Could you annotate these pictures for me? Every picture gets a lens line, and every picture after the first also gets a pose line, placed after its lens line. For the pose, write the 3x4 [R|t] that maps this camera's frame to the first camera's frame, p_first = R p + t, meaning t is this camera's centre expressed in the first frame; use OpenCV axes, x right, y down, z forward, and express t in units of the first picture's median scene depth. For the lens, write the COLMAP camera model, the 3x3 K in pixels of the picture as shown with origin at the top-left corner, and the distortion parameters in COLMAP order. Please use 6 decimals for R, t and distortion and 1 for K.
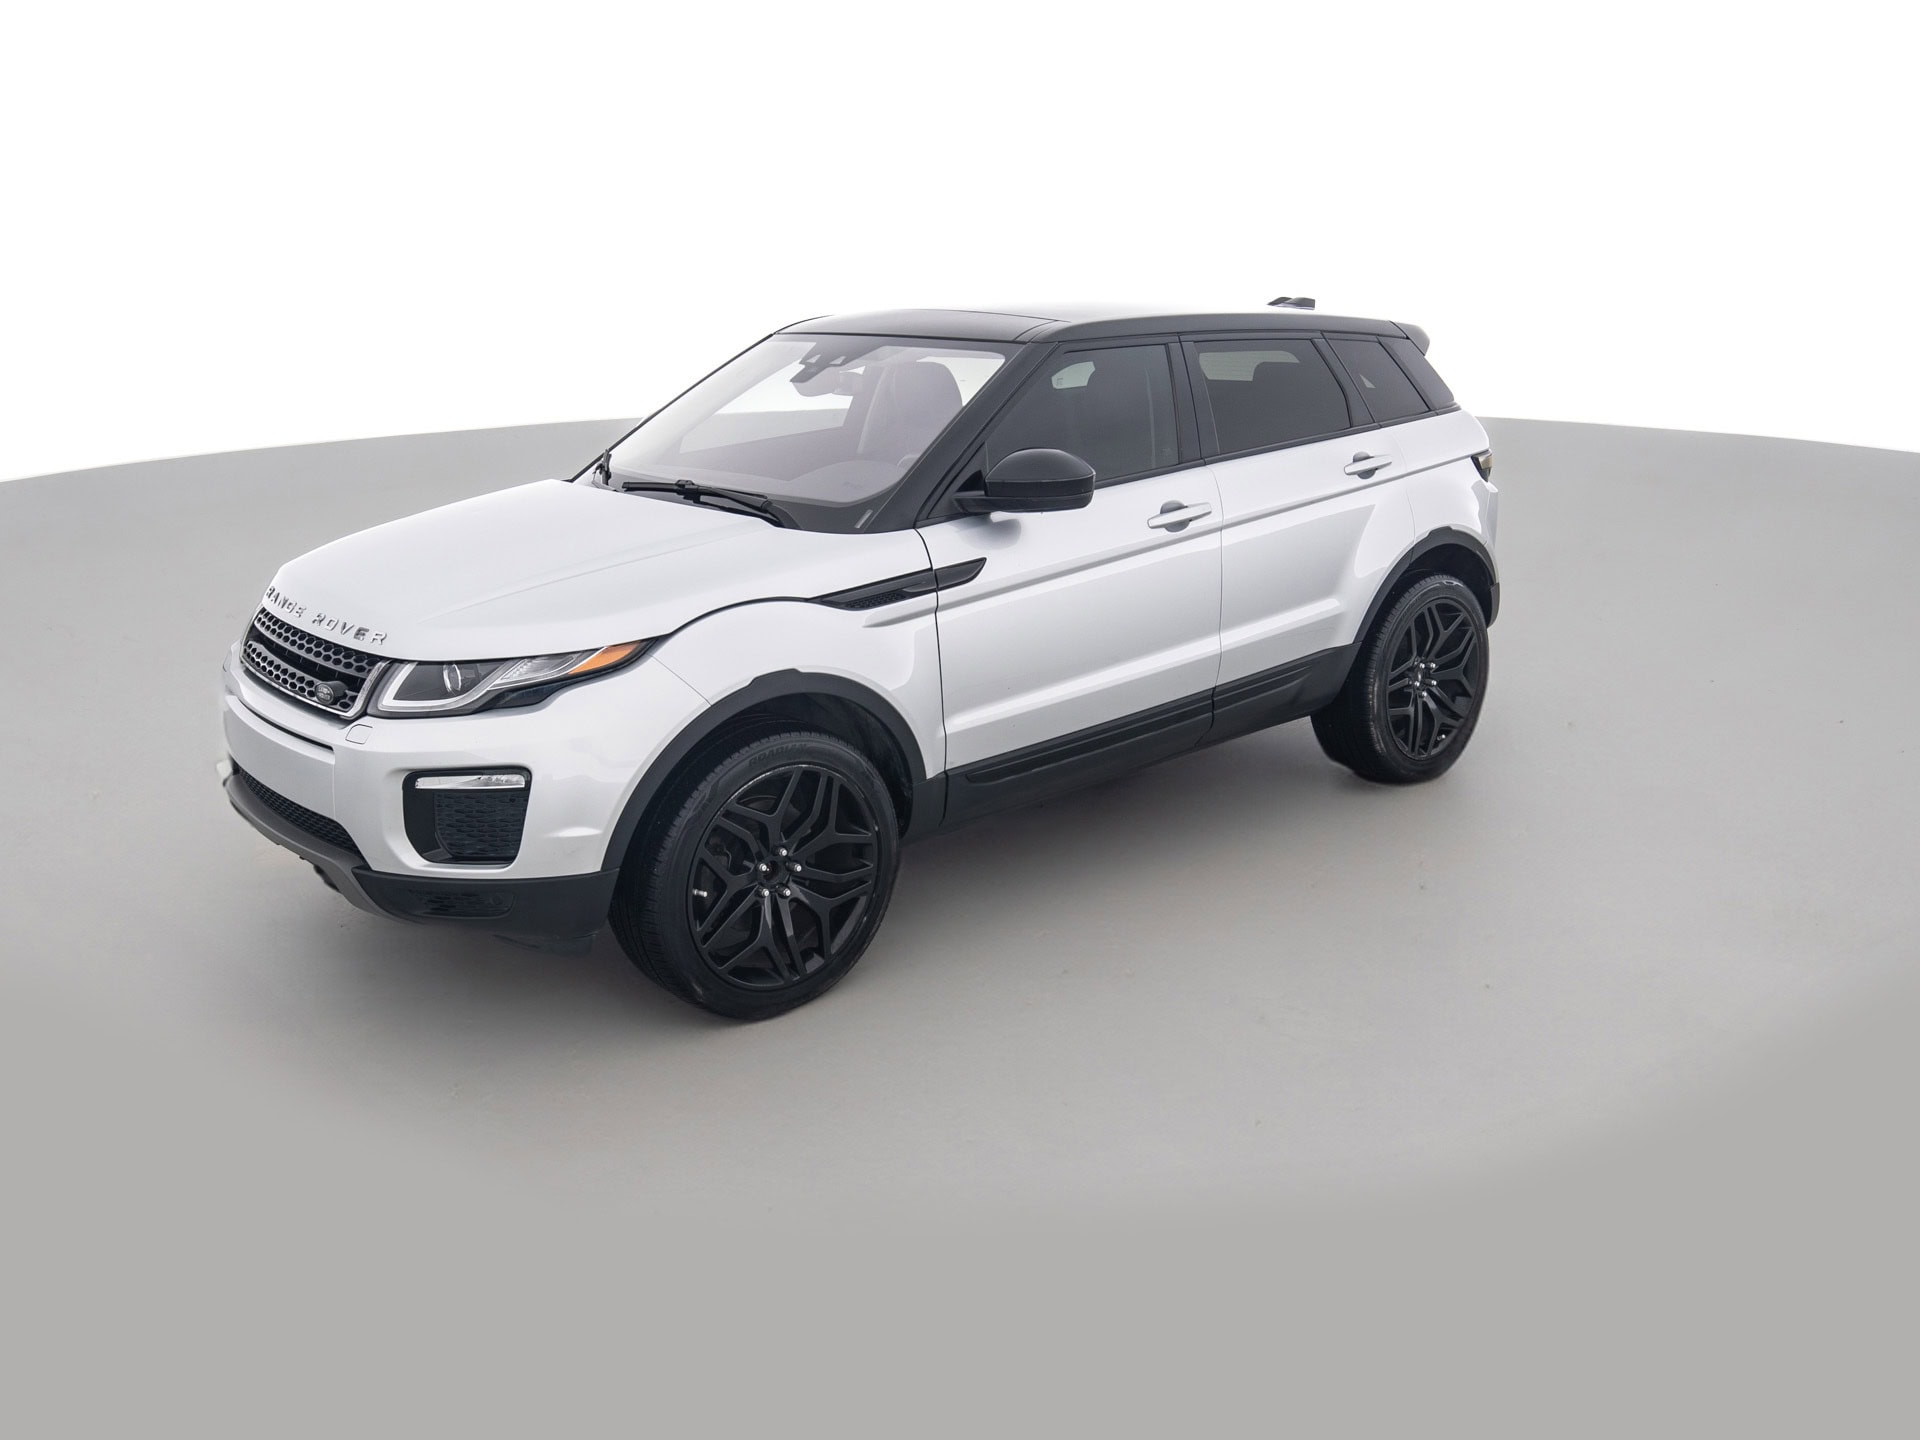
lens RADIAL K [[1737.0, 0, 960.0], [0, 1737.0, 720.0], [0, 0, 1]] dist [-0.013541, -0.004260]
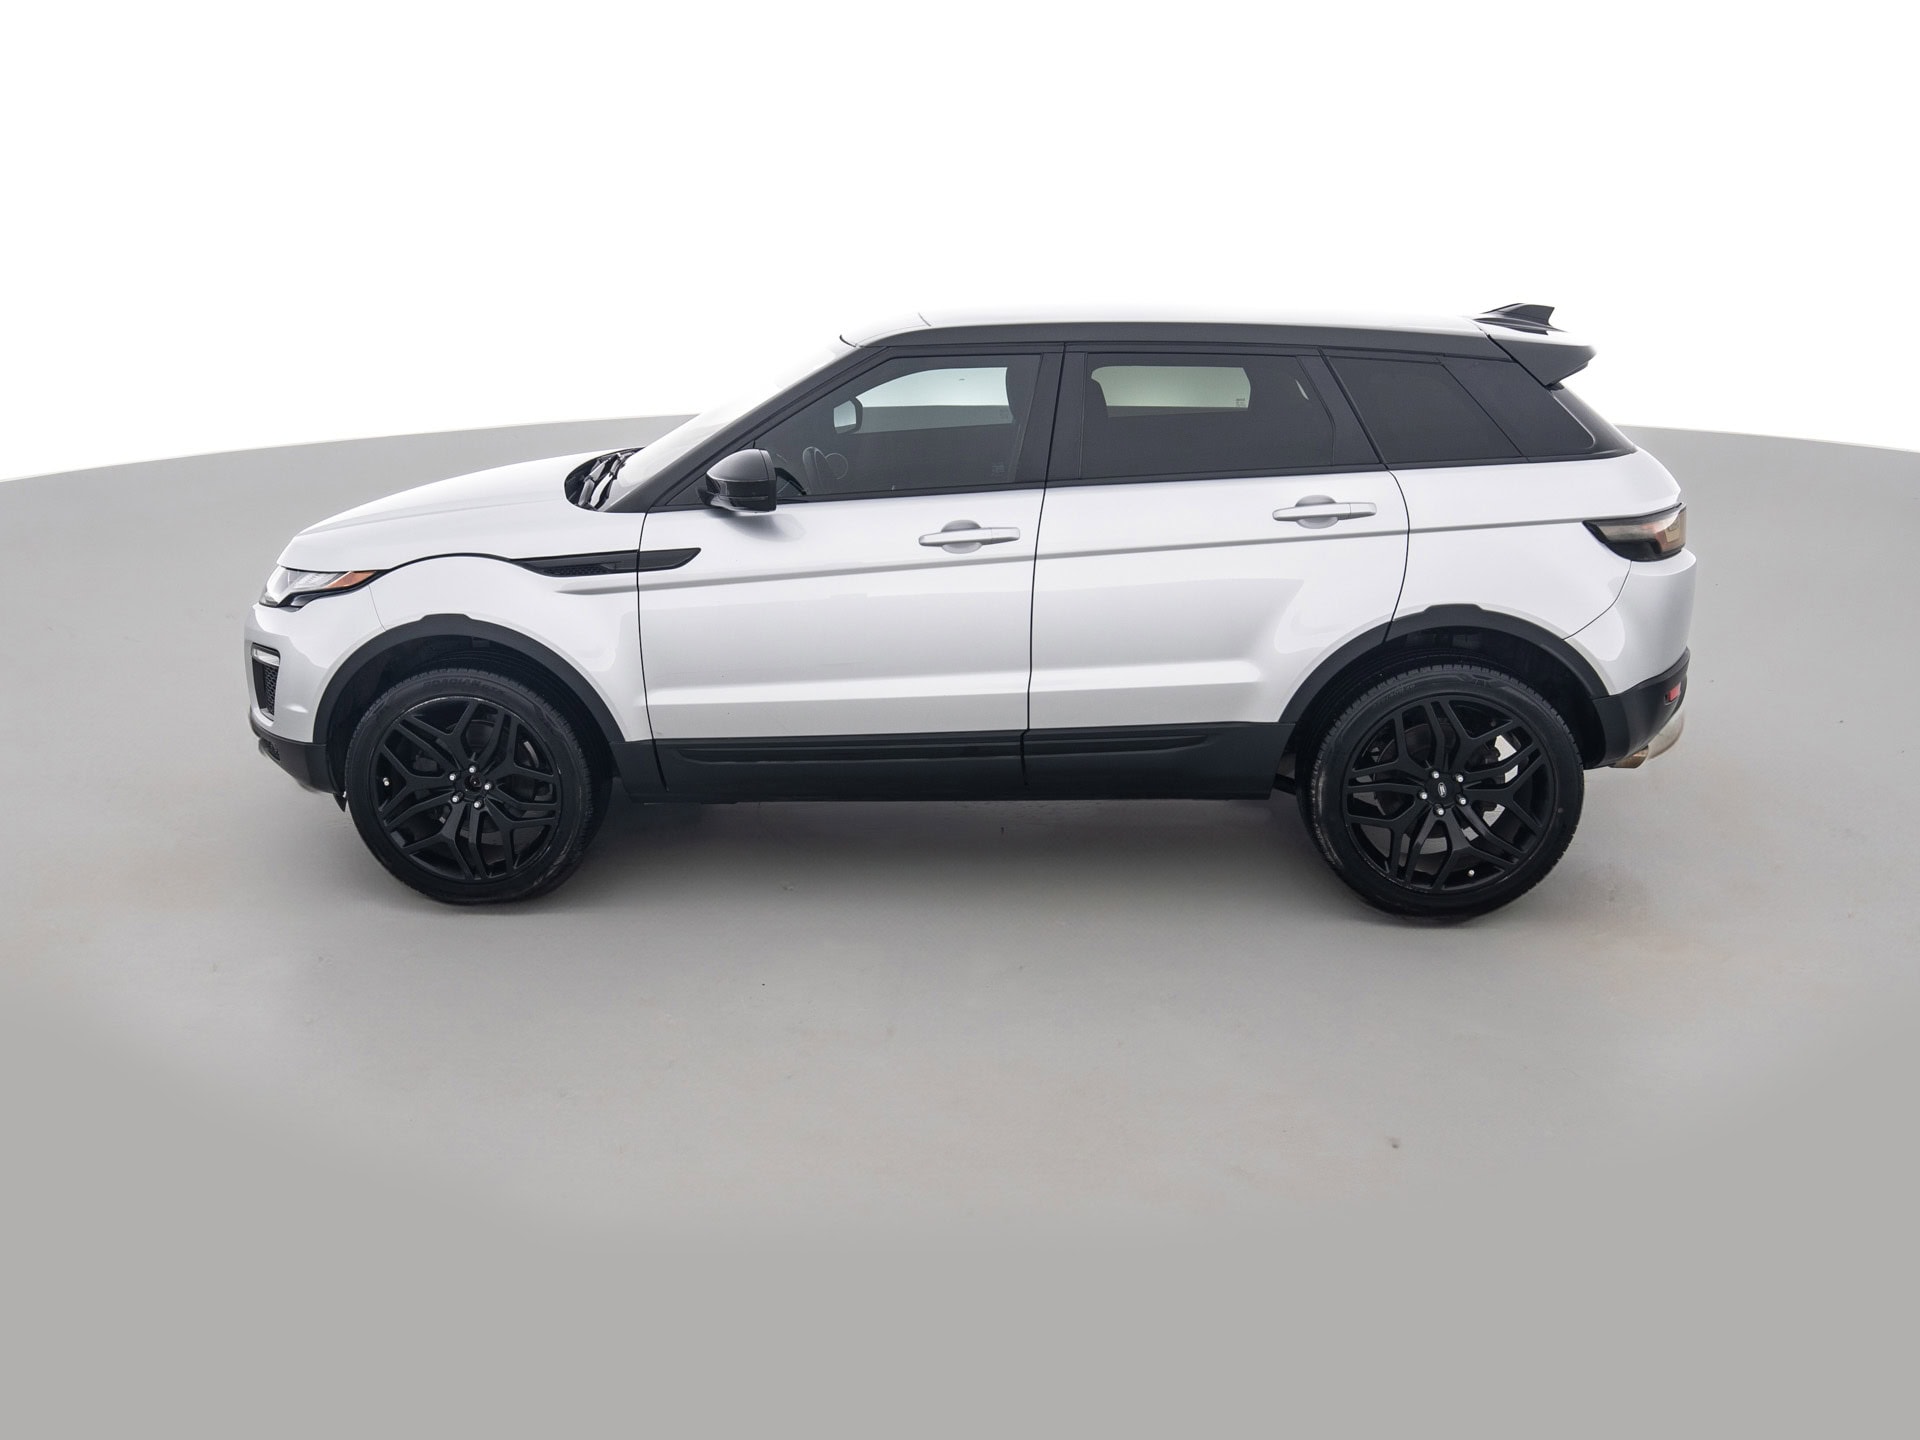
lens RADIAL K [[1737.0, 0, 960.0], [0, 1737.0, 720.0], [0, 0, 1]] dist [-0.013541, -0.004260]
pose [[0.679388, 0.192202, -0.708160, 0.928331], [-0.182941, 0.978978, 0.090196, -0.120590], [0.710609, 0.068273, 0.700267, 0.400181]]
